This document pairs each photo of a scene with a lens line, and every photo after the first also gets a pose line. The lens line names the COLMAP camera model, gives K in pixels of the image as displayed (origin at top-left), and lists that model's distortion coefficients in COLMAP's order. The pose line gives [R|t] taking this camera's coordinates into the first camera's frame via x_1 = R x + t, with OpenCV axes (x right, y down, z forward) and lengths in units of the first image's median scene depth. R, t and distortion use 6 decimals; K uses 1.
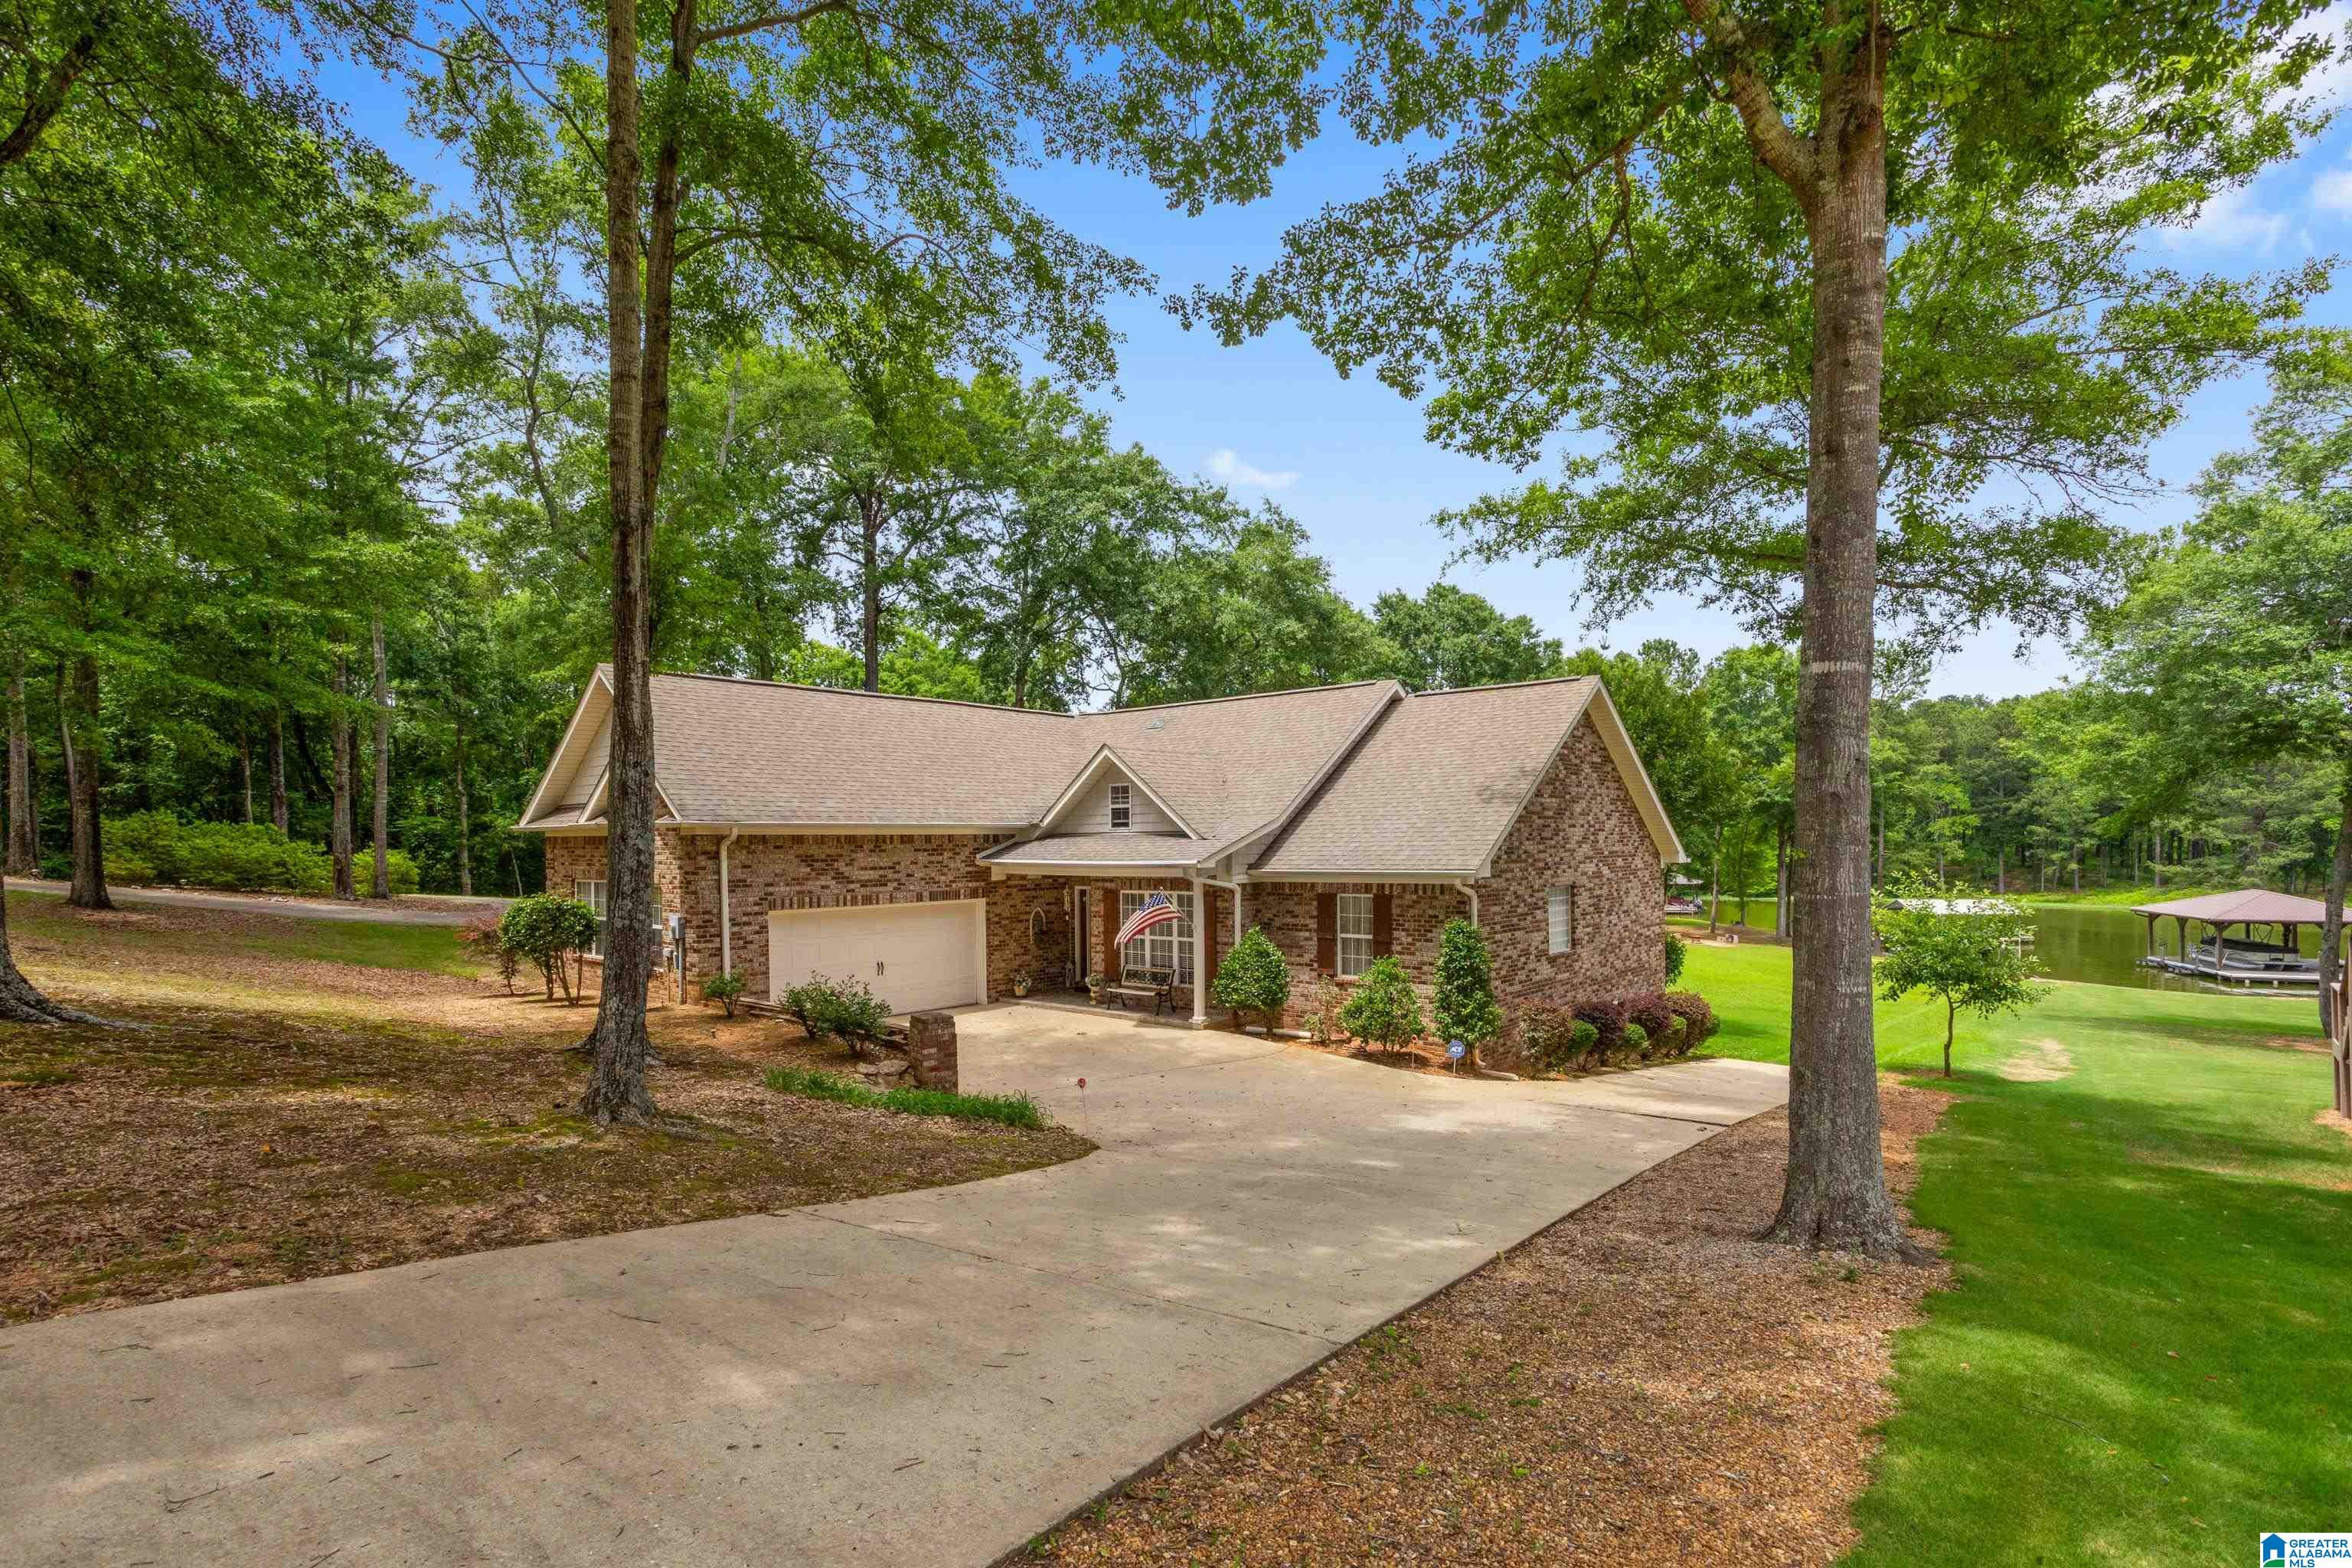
lens RADIAL K [[1165.6, 0, 1183.0], [0, 1165.6, 852.7], [0, 0, 1]] dist [-0.043537, 0.029991]
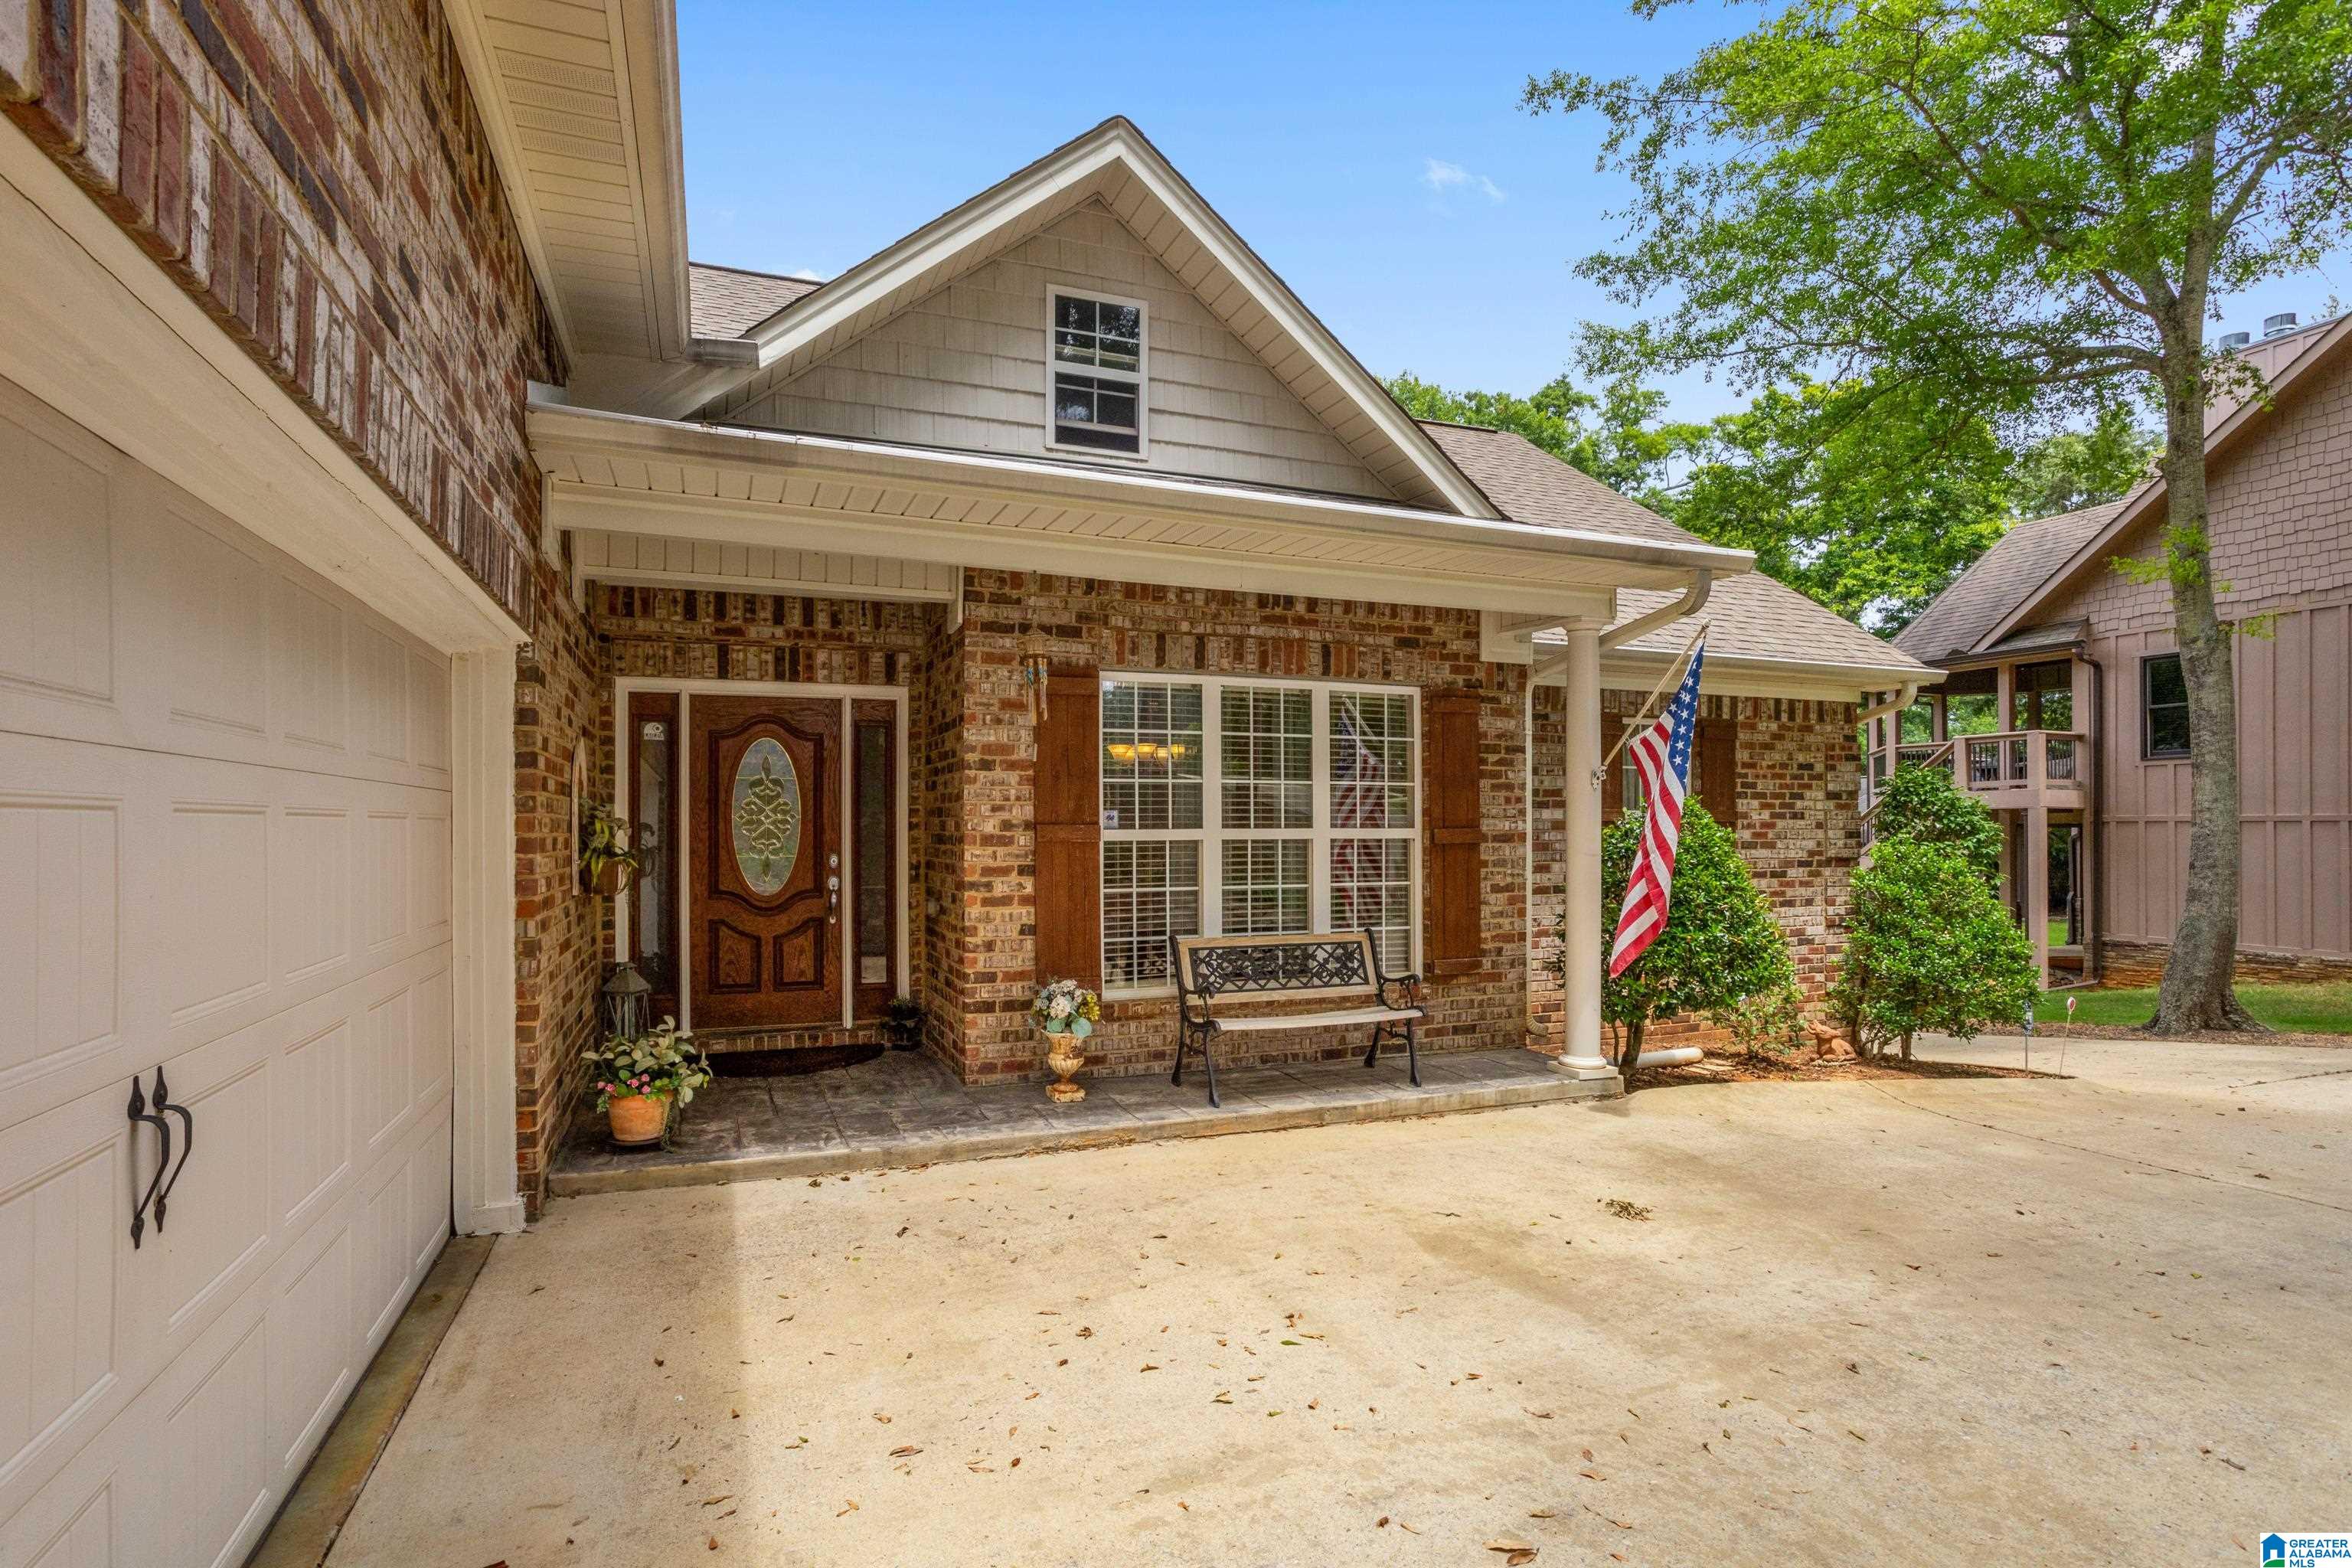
lens RADIAL K [[1165.6, 0, 1198.0], [0, 1165.6, 825.8], [0, 0, 1]] dist [-0.043537, 0.029991]
pose [[0.469116, 0.009817, 0.883082, -0.289233], [0.002898, 0.999916, -0.012656, 0.072910], [-0.883132, 0.008497, 0.469048, 0.853421]]
